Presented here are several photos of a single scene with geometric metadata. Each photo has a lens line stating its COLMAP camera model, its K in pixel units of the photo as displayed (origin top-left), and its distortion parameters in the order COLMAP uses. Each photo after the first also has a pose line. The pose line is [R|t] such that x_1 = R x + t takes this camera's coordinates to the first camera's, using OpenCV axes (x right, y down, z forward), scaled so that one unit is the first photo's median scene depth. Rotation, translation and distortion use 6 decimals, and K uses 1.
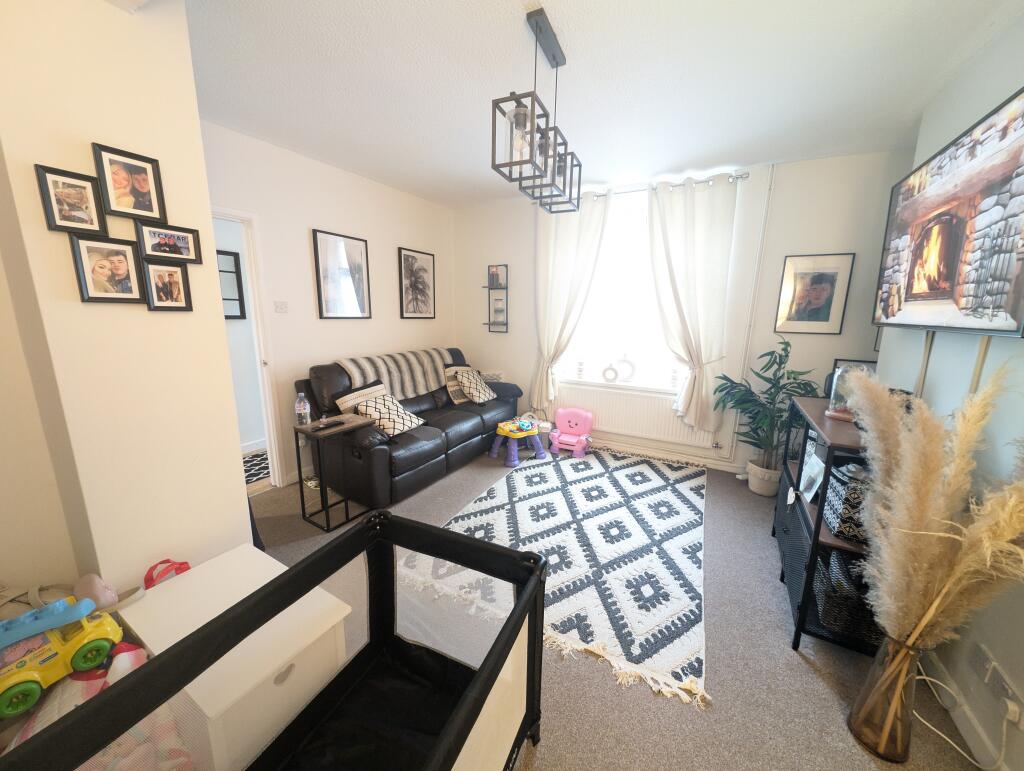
lens RADIAL K [[387.4, 0, 511.0], [0, 387.4, 386.7], [0, 0, 1]] dist [-0.000496, 0.000114]
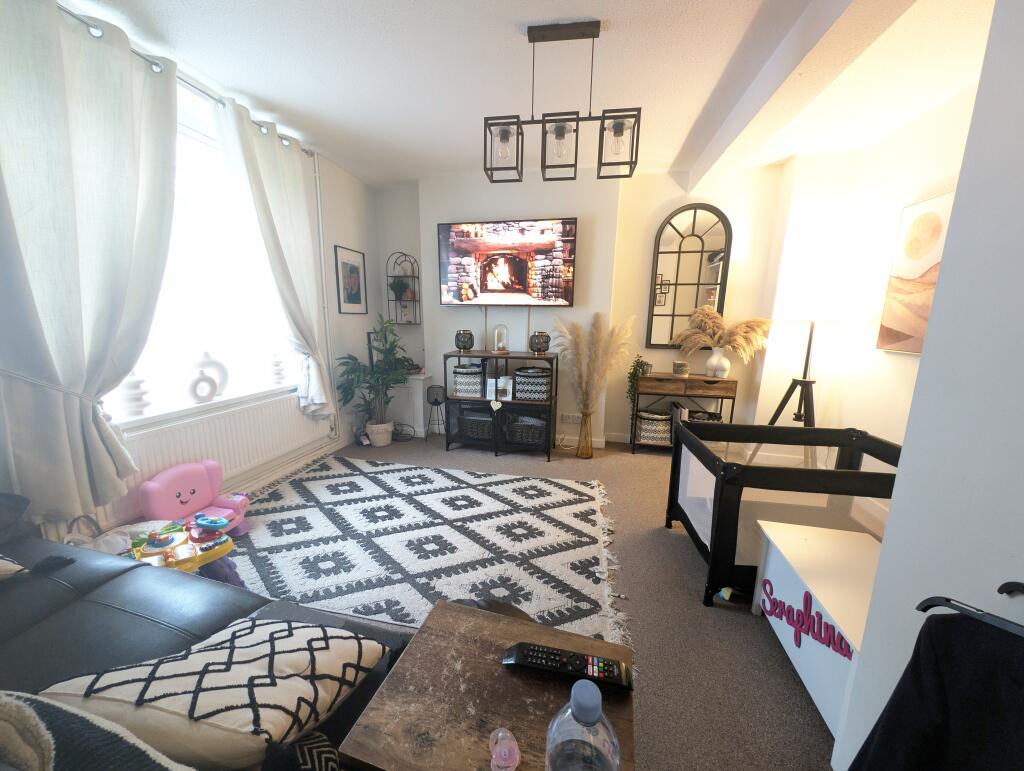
lens RADIAL K [[387.4, 0, 511.0], [0, 387.4, 386.7], [0, 0, 1]] dist [-0.000496, 0.000114]
pose [[-0.321286, -0.183229, 0.929087, -0.587577], [0.162668, 0.955842, 0.244757, -0.135108], [-0.932907, 0.229770, -0.277293, 0.932863]]
